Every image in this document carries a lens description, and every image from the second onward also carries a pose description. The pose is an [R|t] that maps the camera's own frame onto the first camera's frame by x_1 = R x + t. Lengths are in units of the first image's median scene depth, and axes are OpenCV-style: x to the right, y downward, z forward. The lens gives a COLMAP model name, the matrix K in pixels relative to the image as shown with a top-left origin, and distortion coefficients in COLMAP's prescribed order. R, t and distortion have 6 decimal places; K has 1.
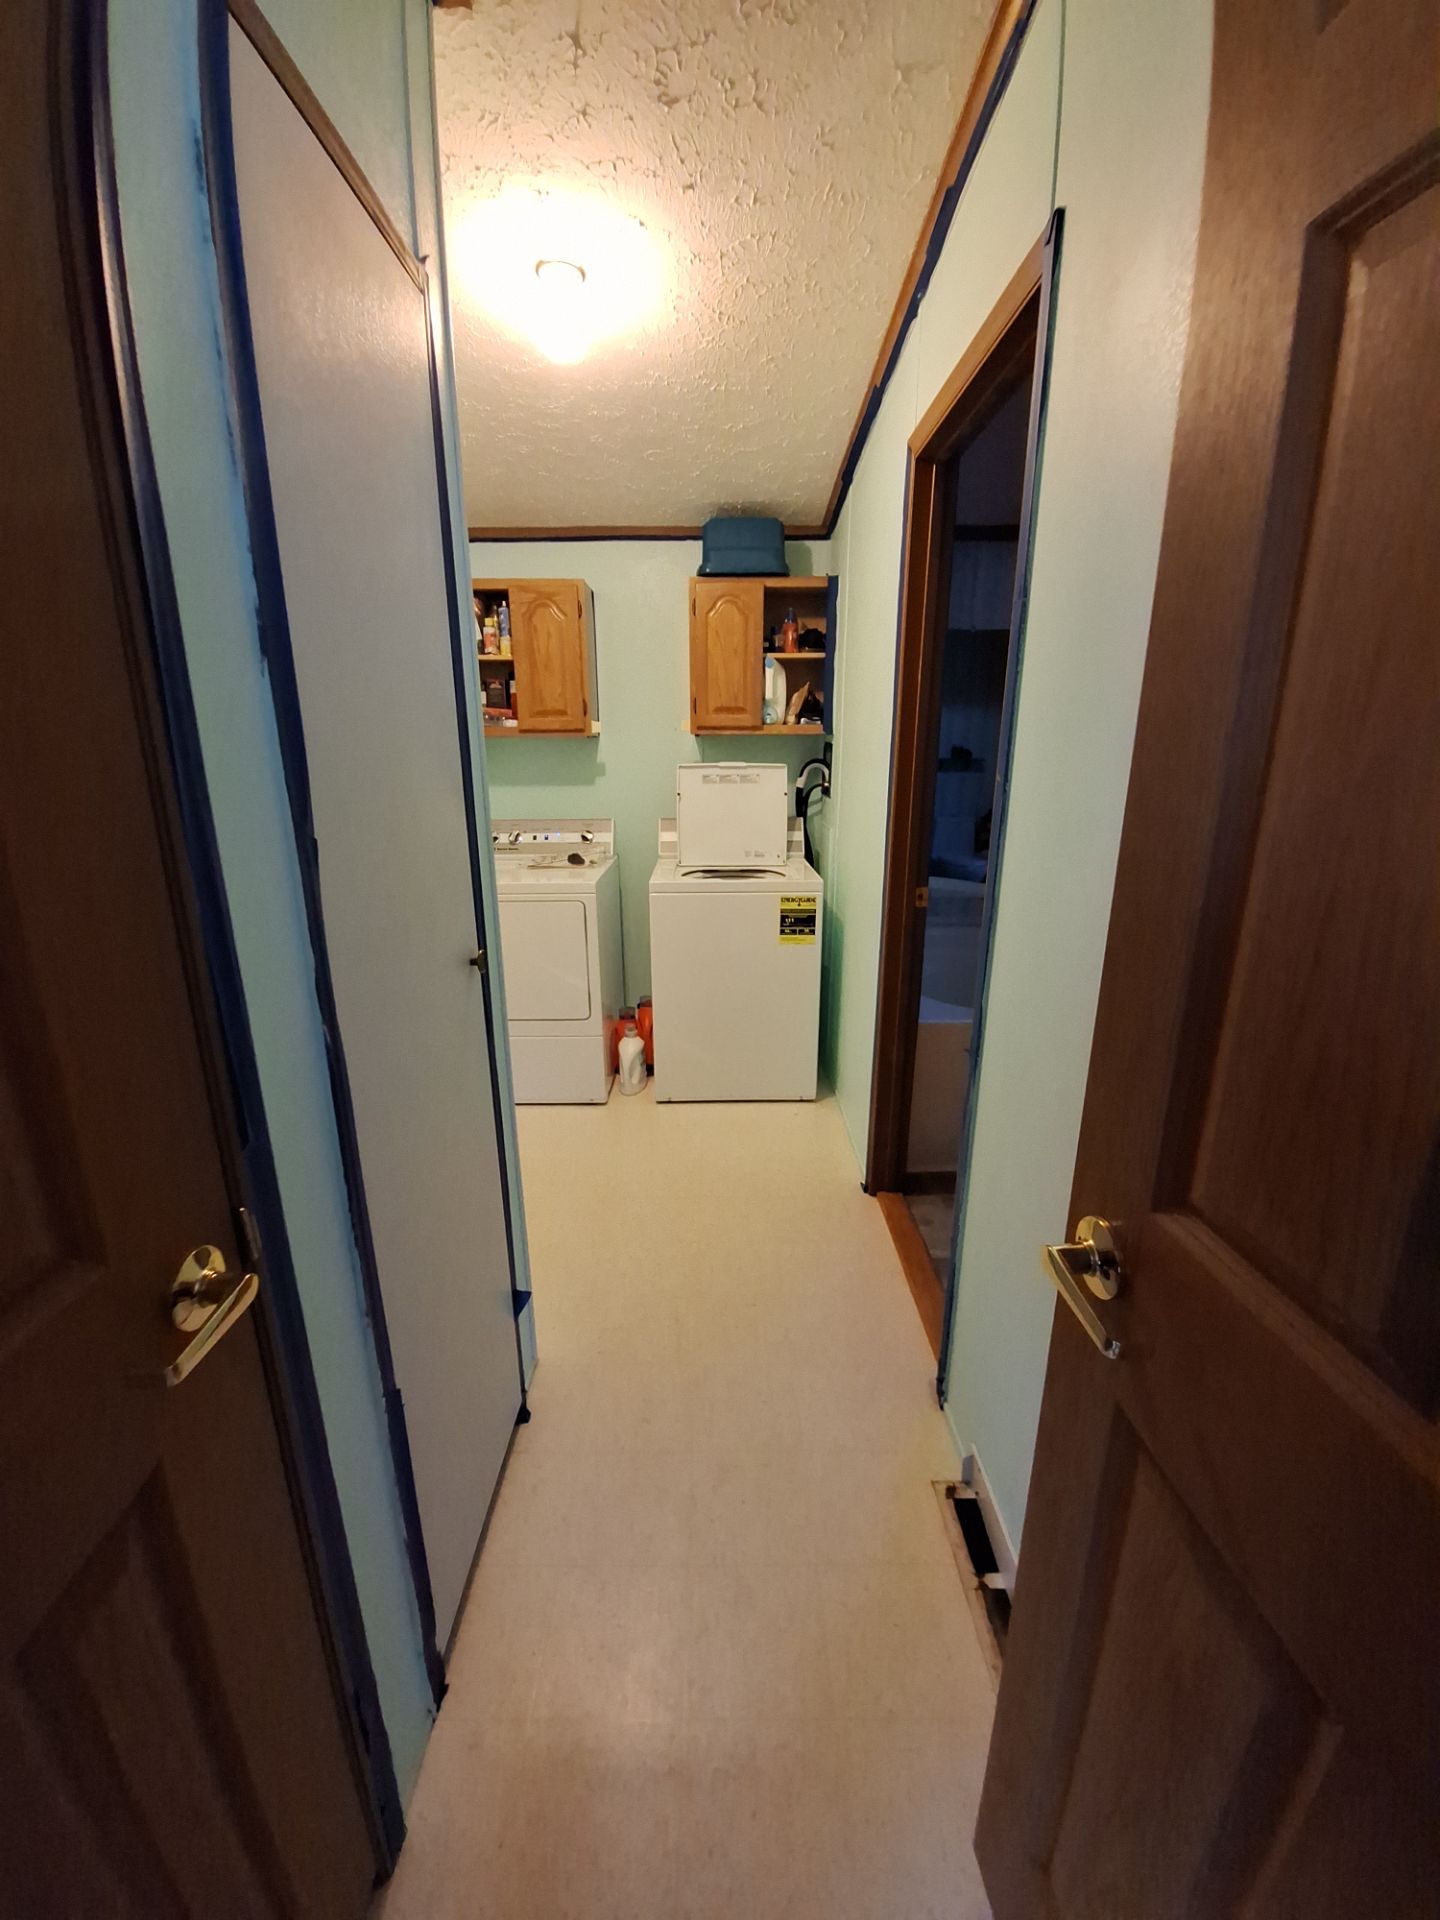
lens RADIAL K [[770.7, 0, 723.3], [0, 770.7, 961.5], [0, 0, 1]] dist [-0.019002, -0.001184]
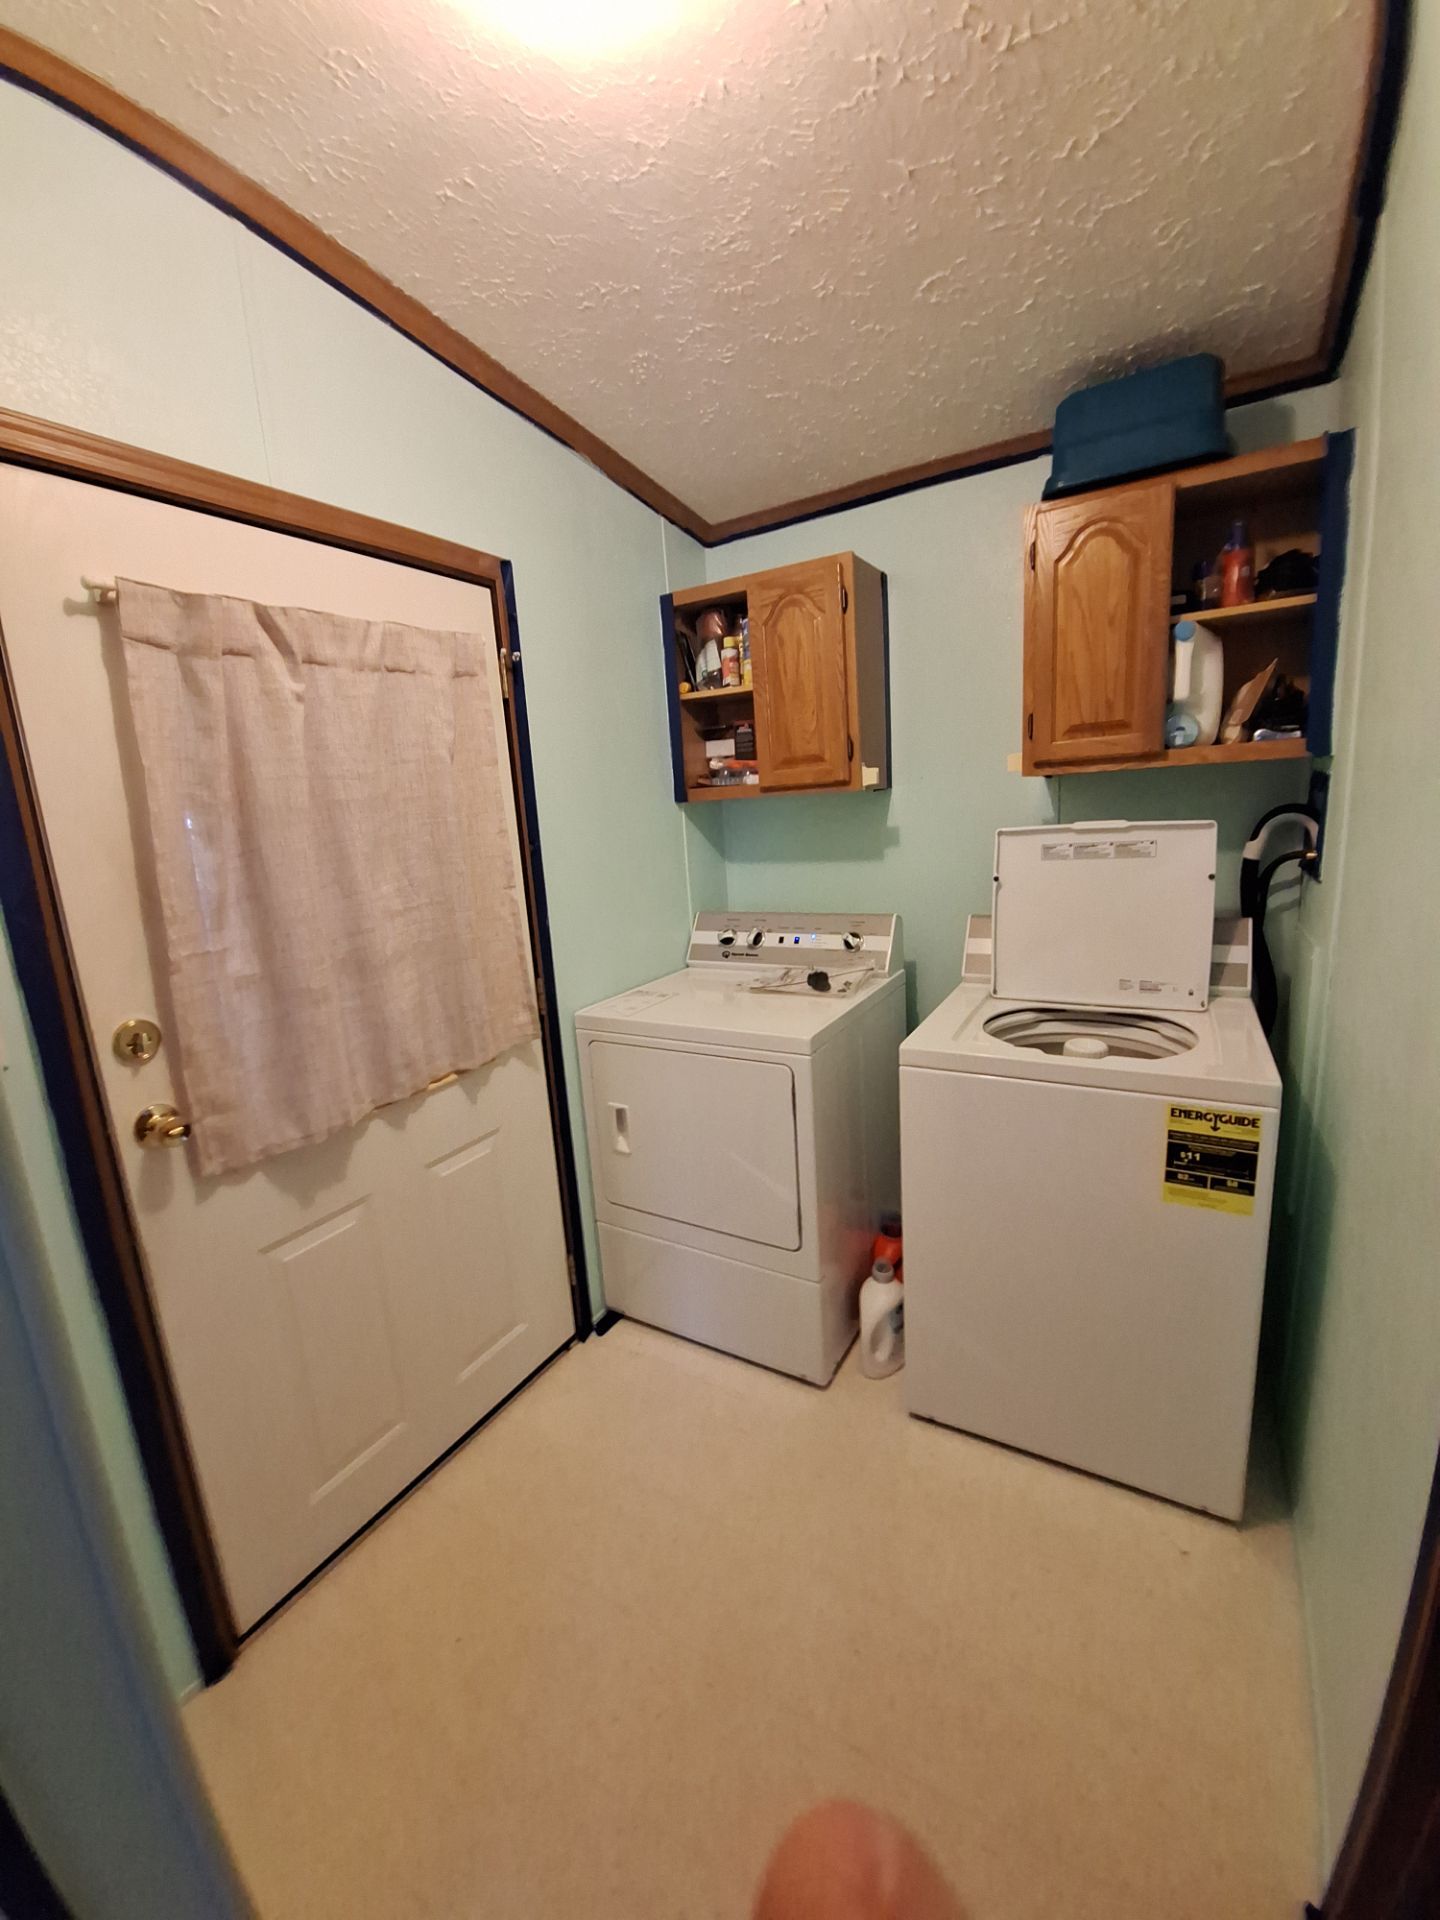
lens RADIAL K [[770.7, 0, 705.6], [0, 770.7, 960.3], [0, 0, 1]] dist [-0.019002, -0.001184]
pose [[0.847216, 0.049100, -0.528975, 0.068506], [-0.077535, 0.996486, -0.031686, -0.121180], [0.525561, 0.067859, 0.848045, 0.395630]]
